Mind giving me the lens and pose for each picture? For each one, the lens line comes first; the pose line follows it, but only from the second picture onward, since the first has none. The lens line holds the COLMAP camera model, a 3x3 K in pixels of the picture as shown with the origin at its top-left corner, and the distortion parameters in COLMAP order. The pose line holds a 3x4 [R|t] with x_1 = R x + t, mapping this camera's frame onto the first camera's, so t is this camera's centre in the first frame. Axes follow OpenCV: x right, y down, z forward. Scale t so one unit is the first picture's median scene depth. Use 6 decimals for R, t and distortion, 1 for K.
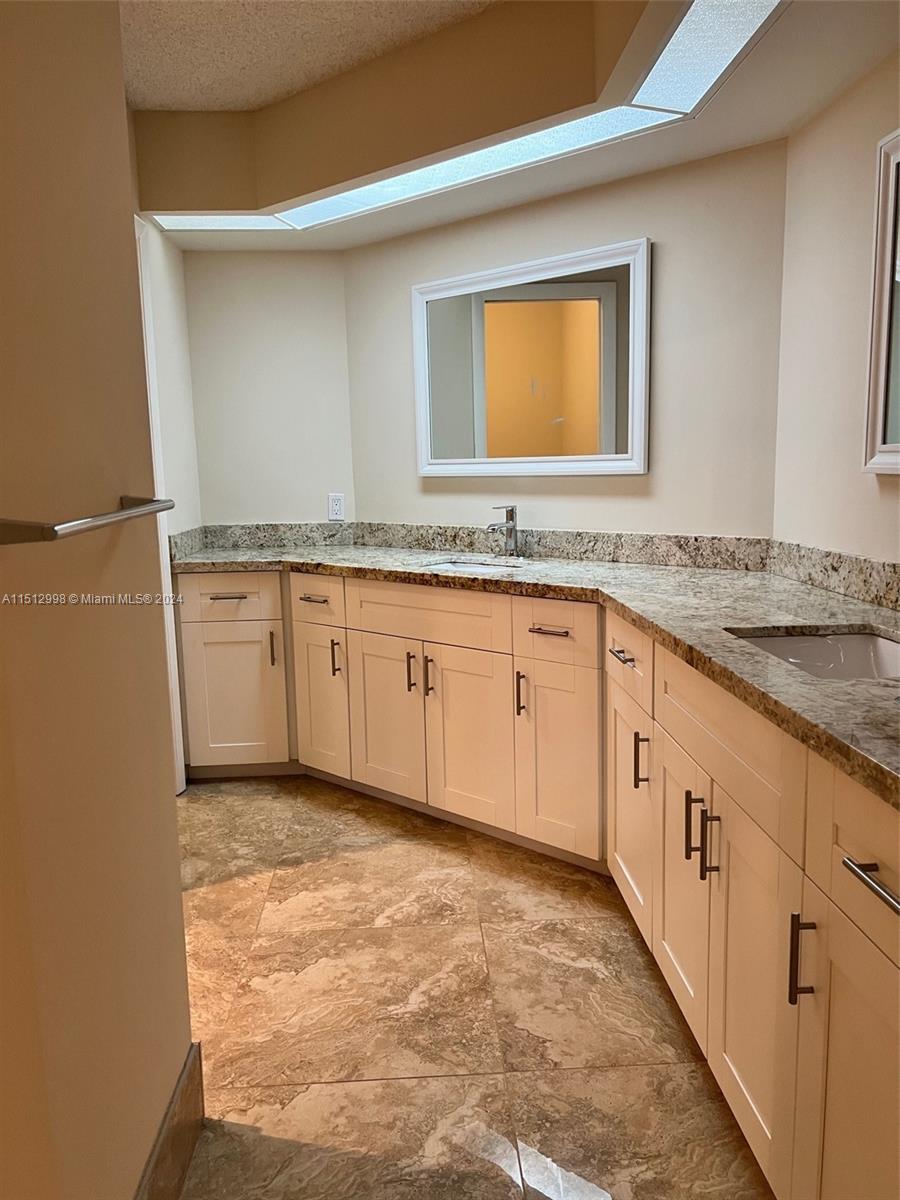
lens RADIAL K [[902.3, 0, 449.3], [0, 902.3, 602.3], [0, 0, 1]] dist [0.027380, -0.039335]
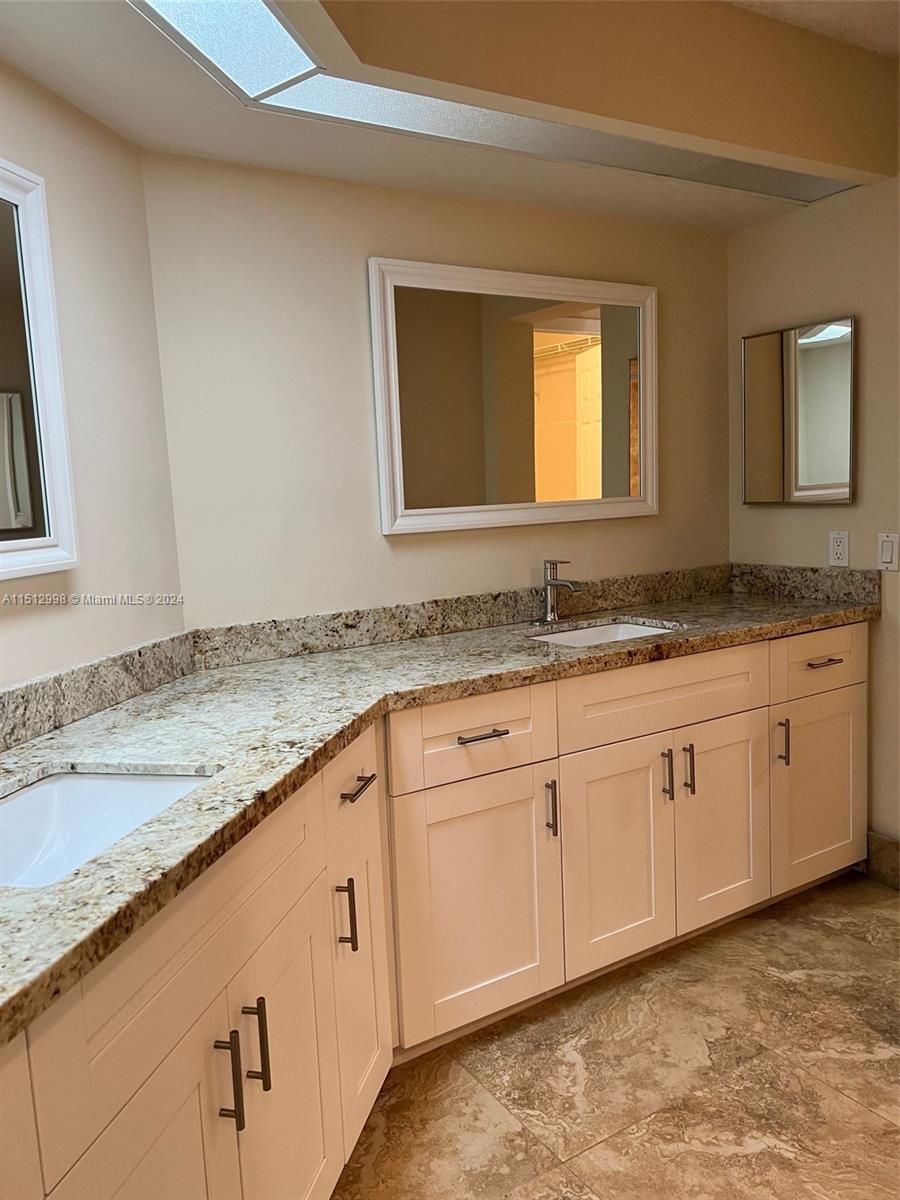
lens RADIAL K [[902.3, 0, 443.6], [0, 902.3, 593.5], [0, 0, 1]] dist [0.027380, -0.039335]
pose [[-0.481846, -0.051296, 0.874753, -0.499613], [0.196374, 0.966572, 0.164850, -0.204971], [-0.853968, 0.251211, -0.455665, 1.240414]]
